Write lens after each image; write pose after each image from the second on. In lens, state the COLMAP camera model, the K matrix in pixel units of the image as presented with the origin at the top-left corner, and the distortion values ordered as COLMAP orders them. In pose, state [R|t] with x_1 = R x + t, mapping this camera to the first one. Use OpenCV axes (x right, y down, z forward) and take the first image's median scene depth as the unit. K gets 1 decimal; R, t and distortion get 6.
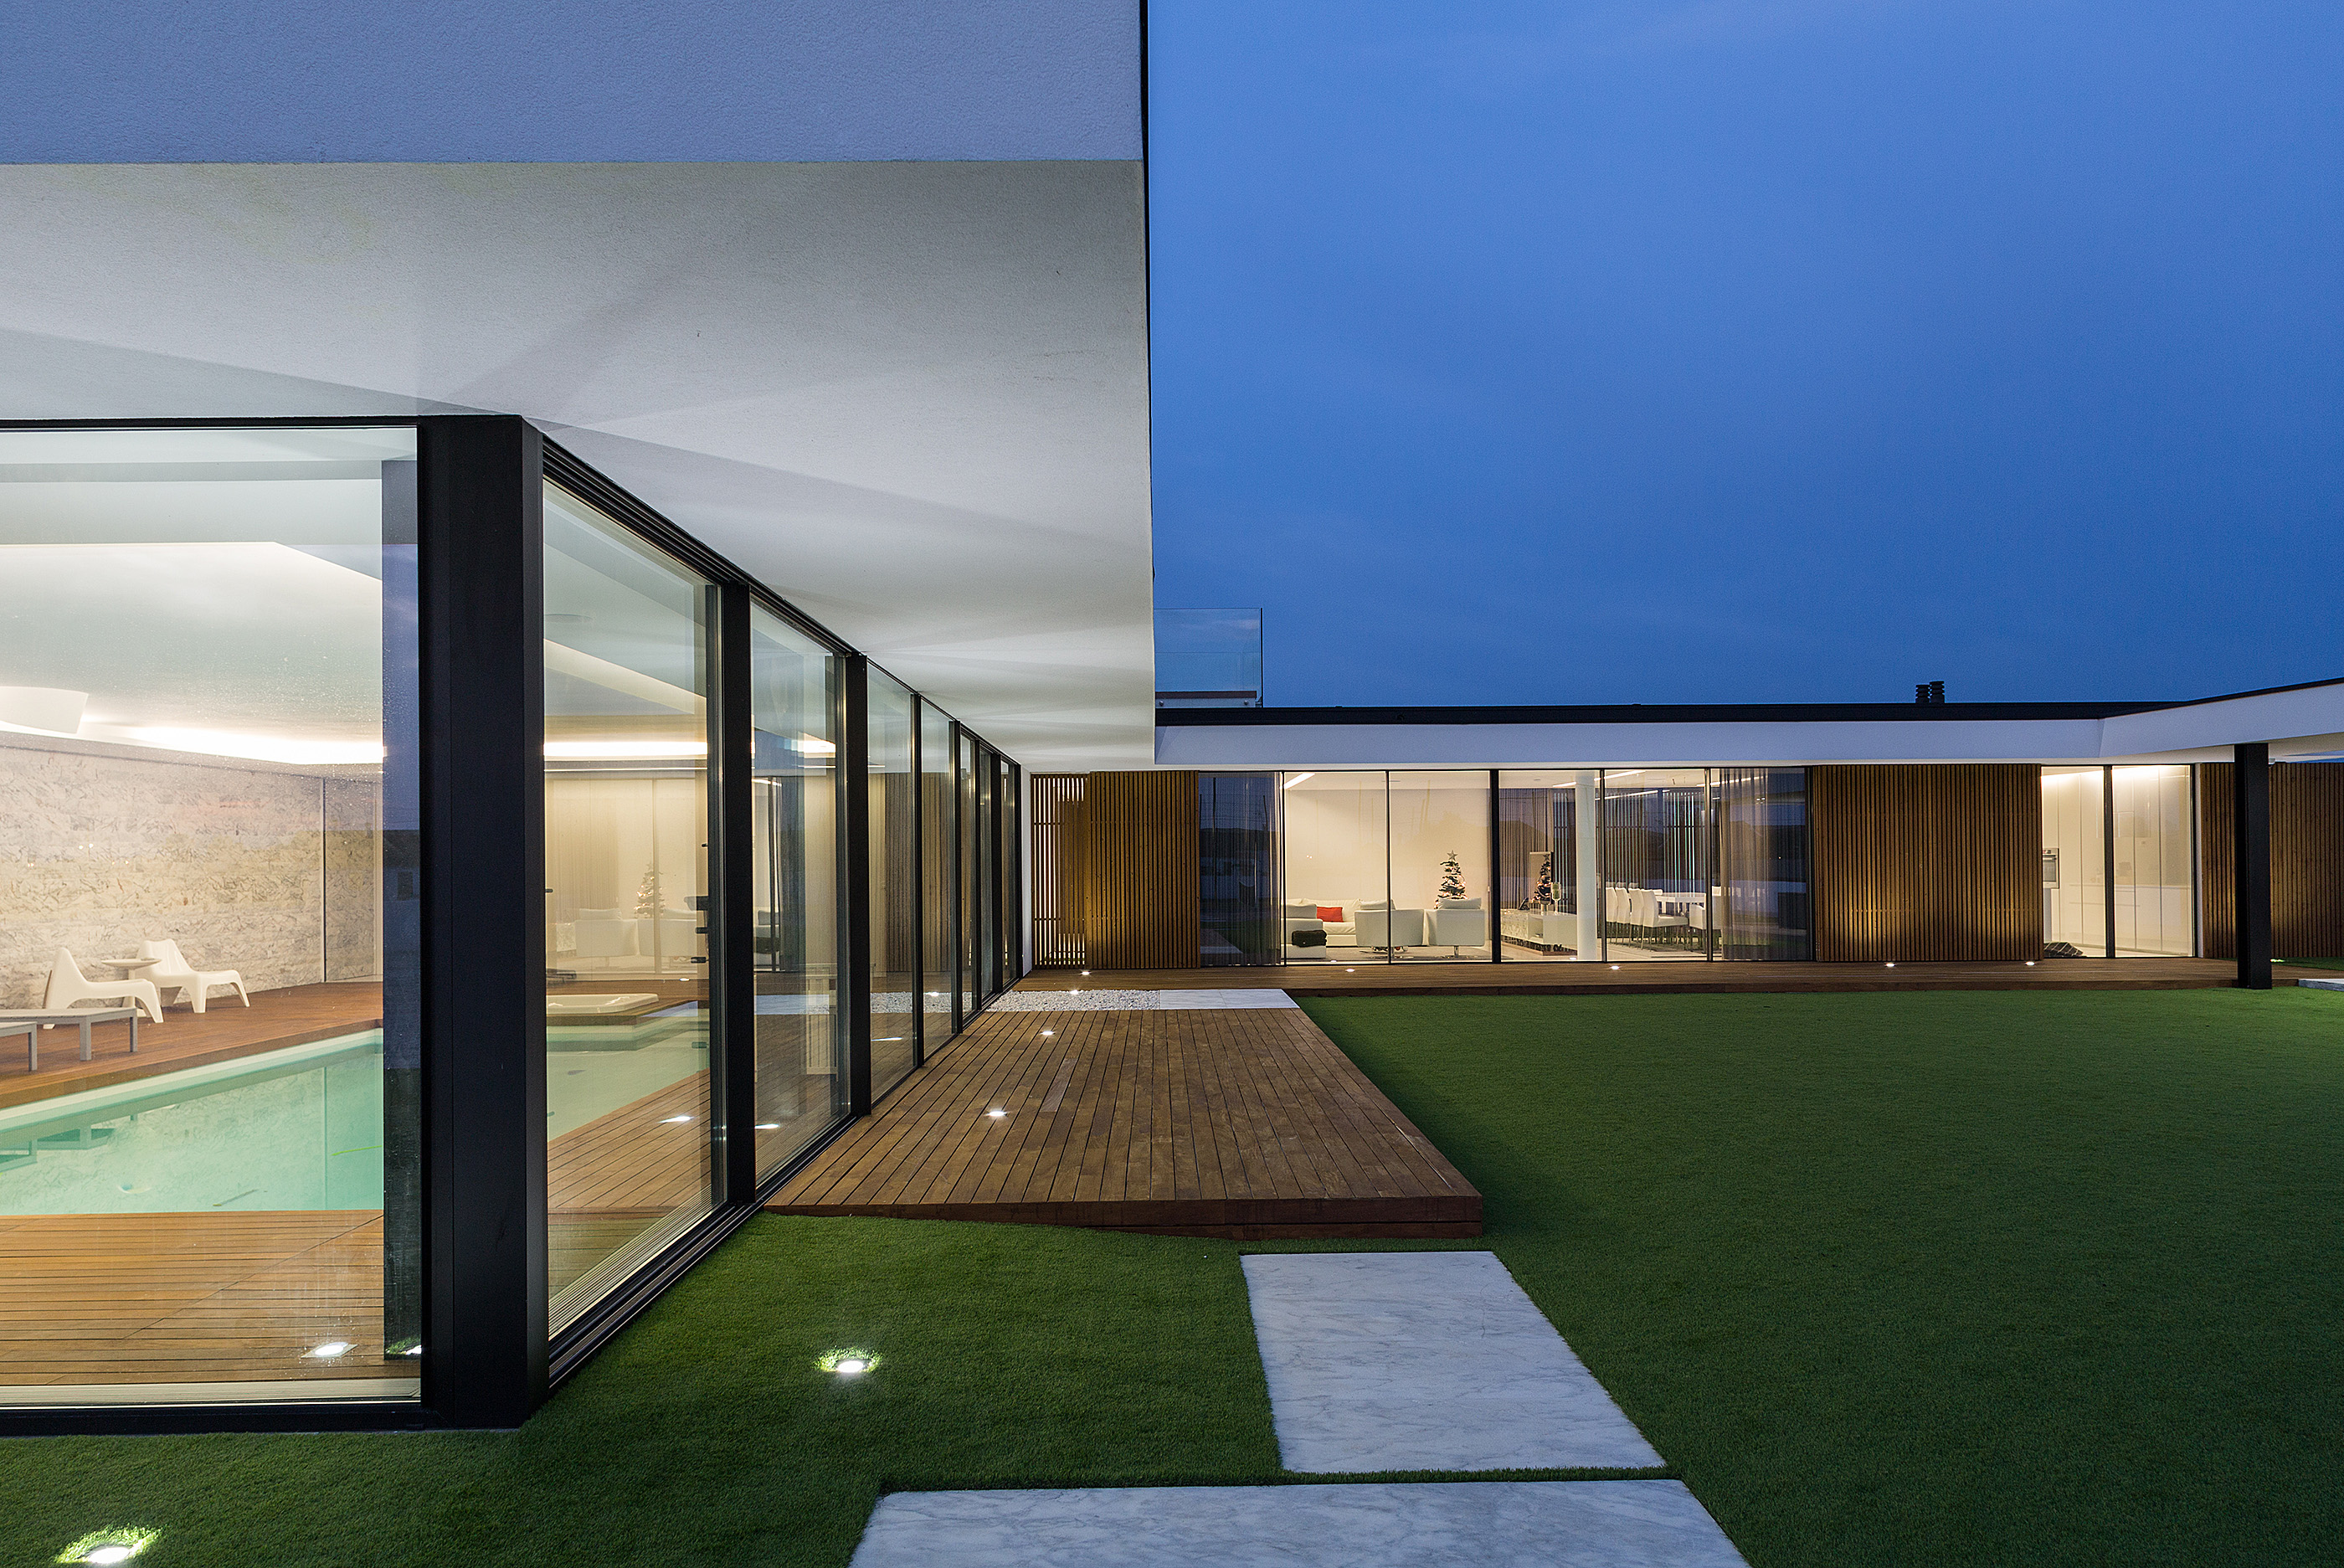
lens RADIAL K [[1673.1, 0, 1171.9], [0, 1673.1, 828.7], [0, 0, 1]] dist [-0.004393, -0.001493]
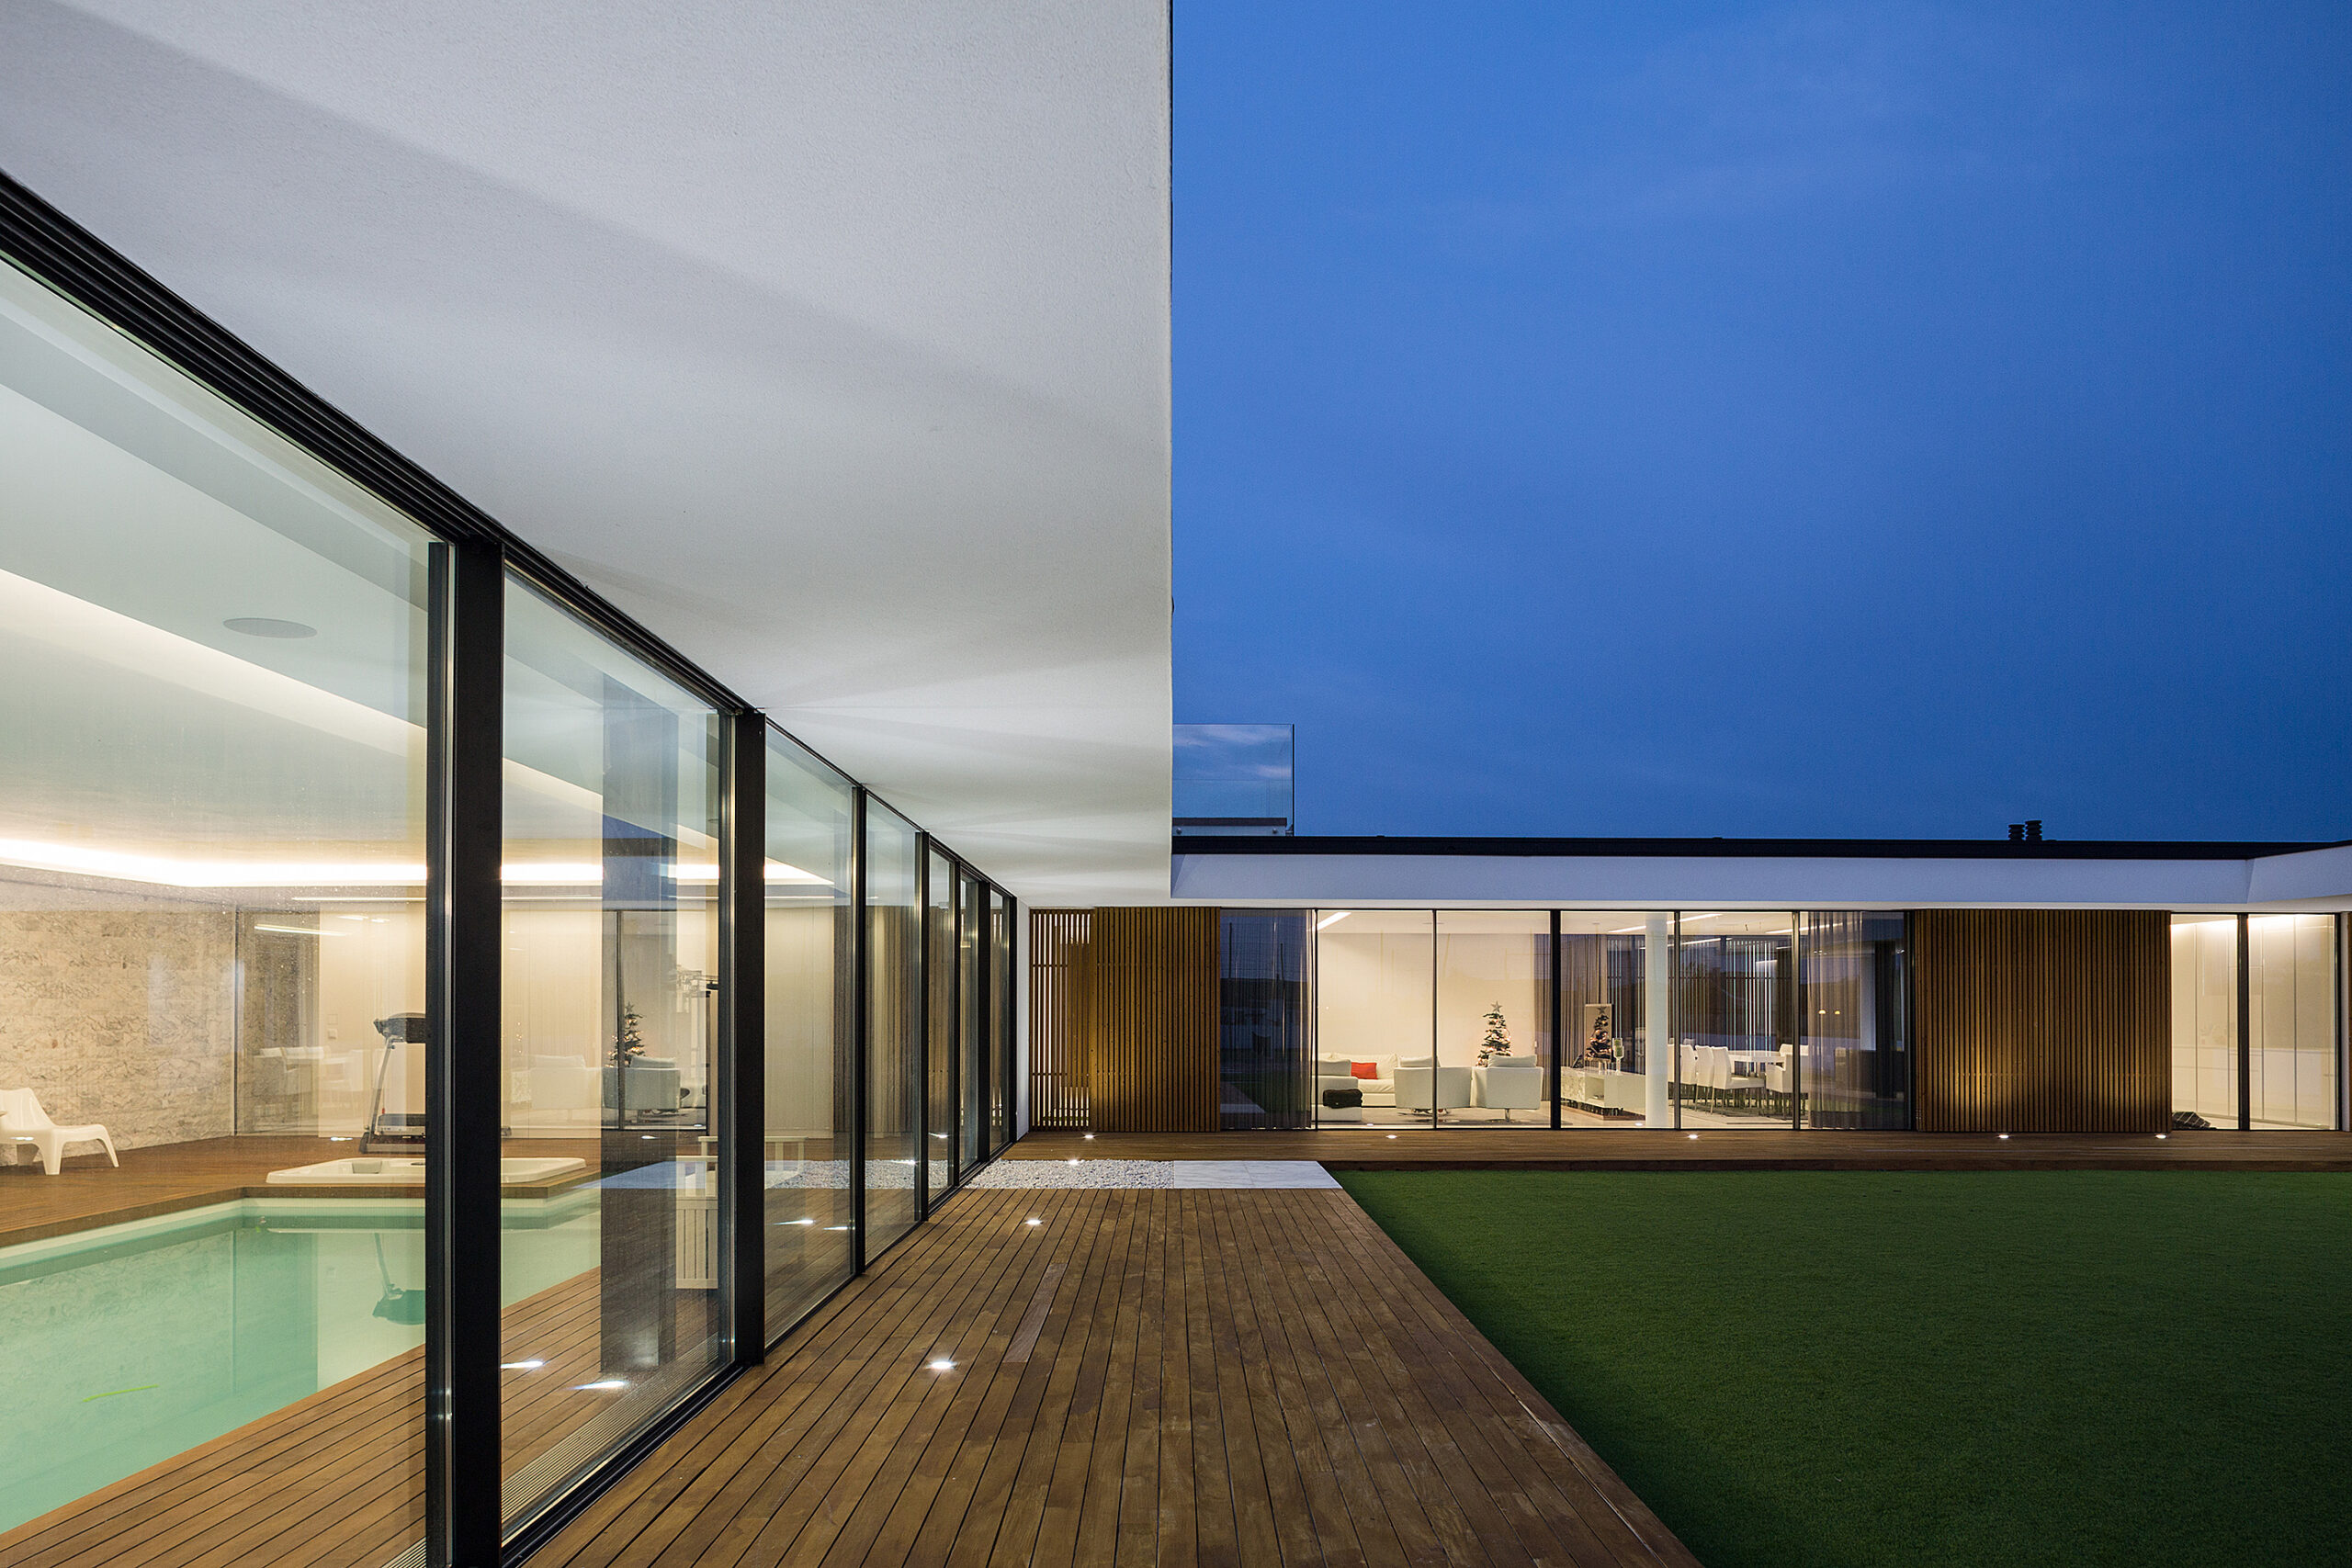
lens RADIAL K [[1672.7, 0, 1181.7], [0, 1672.7, 977.9], [0, 0, 1]] dist [-0.000960, -0.000428]
pose [[0.999937, 0.010804, -0.003085, -0.001275], [-0.010803, 0.999942, 0.000283, 0.002364], [0.003088, -0.000249, 0.999995, 0.117051]]
